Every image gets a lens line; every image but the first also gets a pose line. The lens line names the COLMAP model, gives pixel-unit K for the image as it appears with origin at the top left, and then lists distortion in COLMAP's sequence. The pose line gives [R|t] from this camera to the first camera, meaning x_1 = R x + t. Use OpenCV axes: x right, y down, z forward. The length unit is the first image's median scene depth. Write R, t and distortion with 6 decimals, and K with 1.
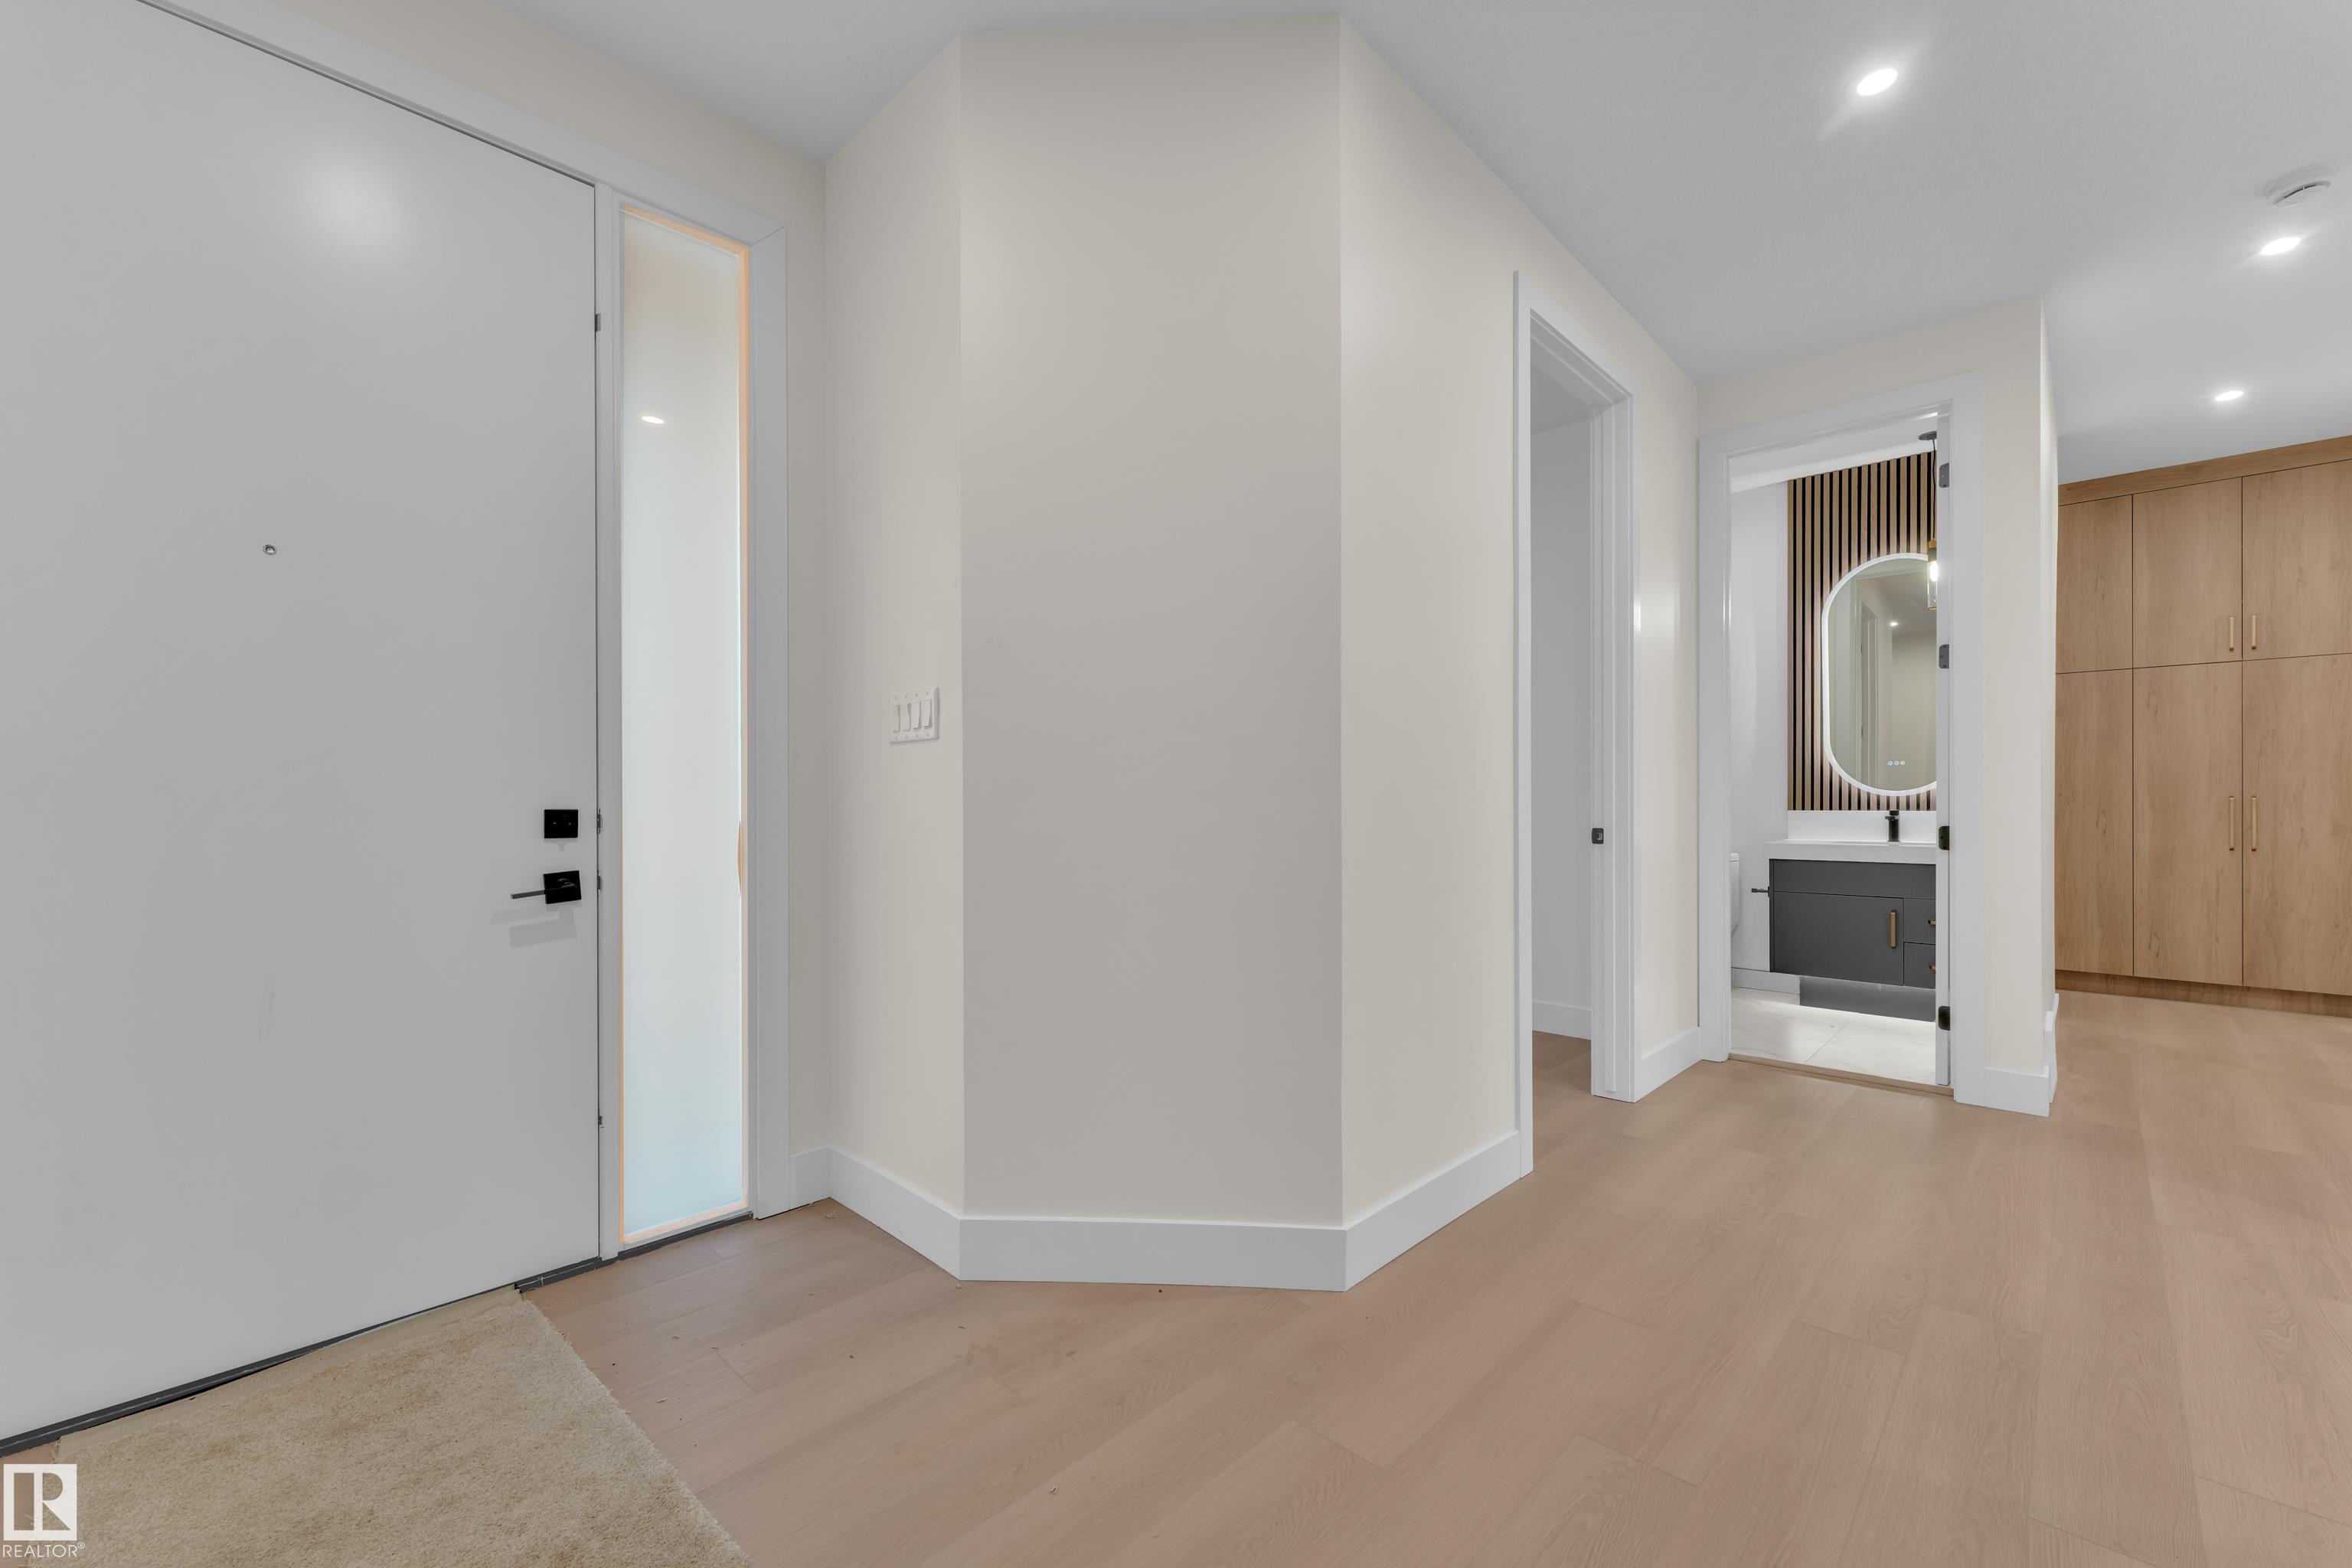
lens RADIAL K [[937.8, 0, 1175.6], [0, 937.8, 789.3], [0, 0, 1]] dist [0.002015, -0.000809]
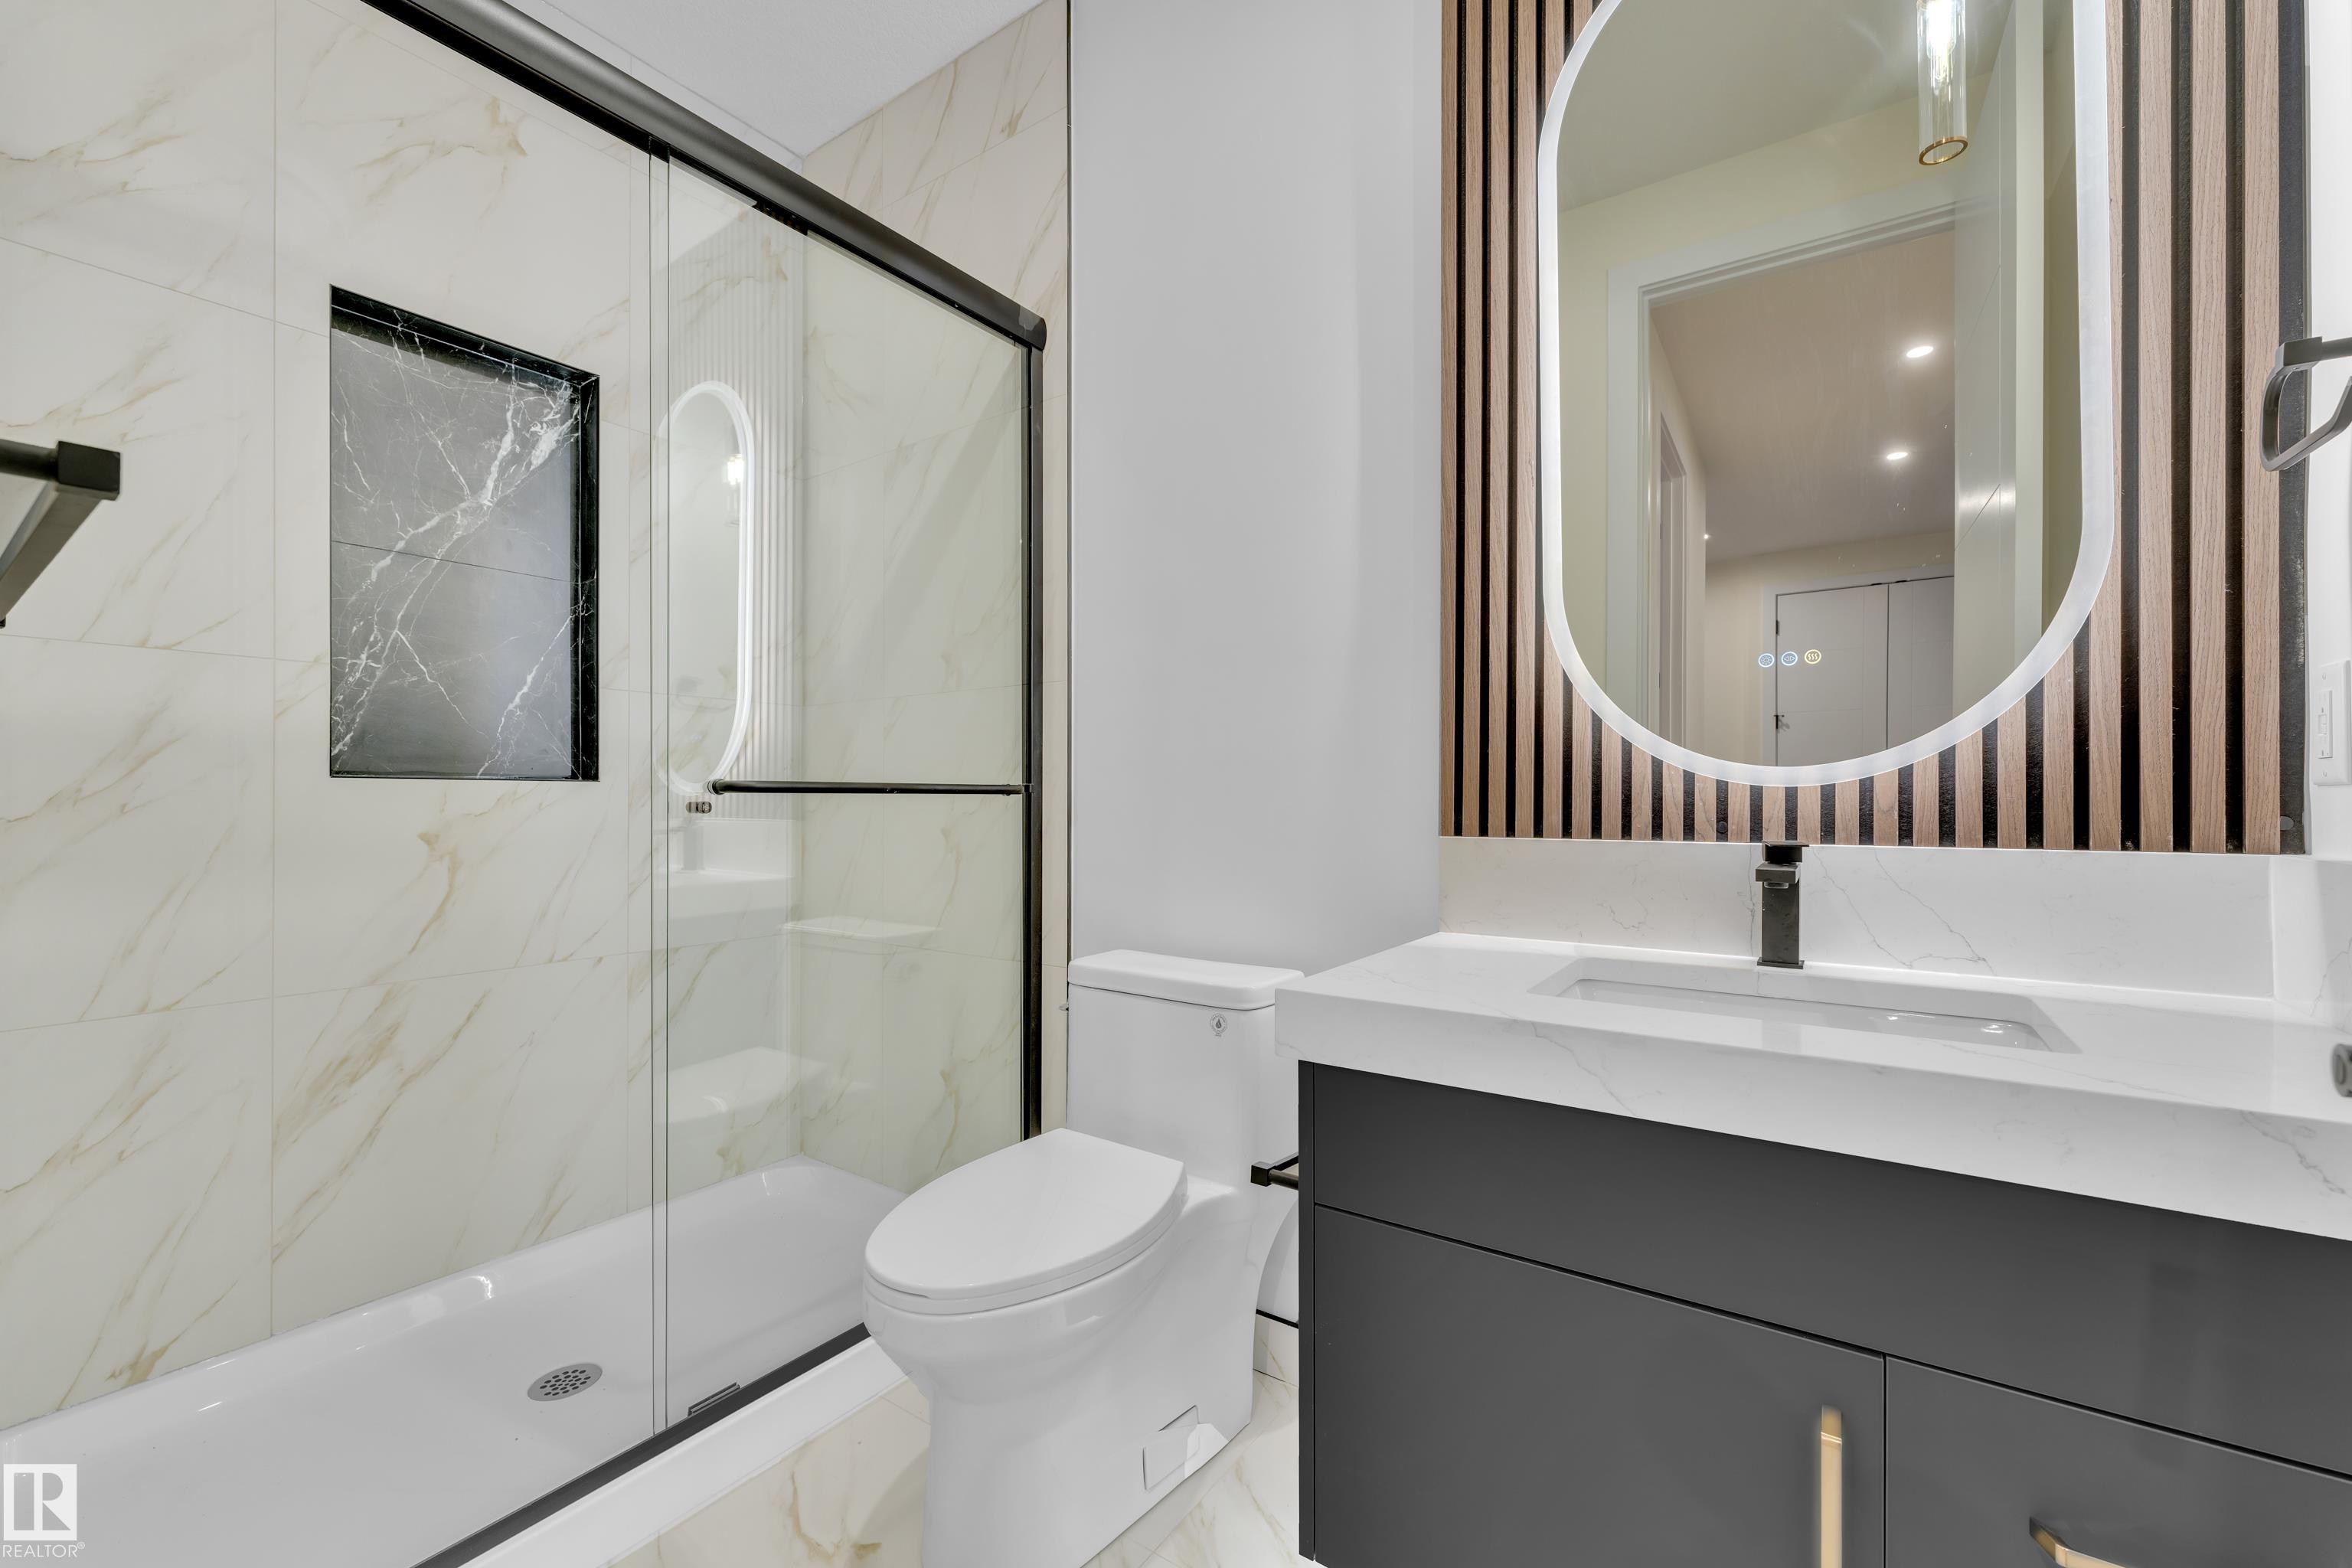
lens RADIAL K [[937.8, 0, 1175.6], [0, 937.8, 789.3], [0, 0, 1]] dist [0.002015, -0.000809]
pose [[0.987600, 0.004750, 0.156917, 0.553611], [-0.005062, 0.999986, 0.001592, 0.008278], [-0.156907, -0.002366, 0.987611, 0.761240]]
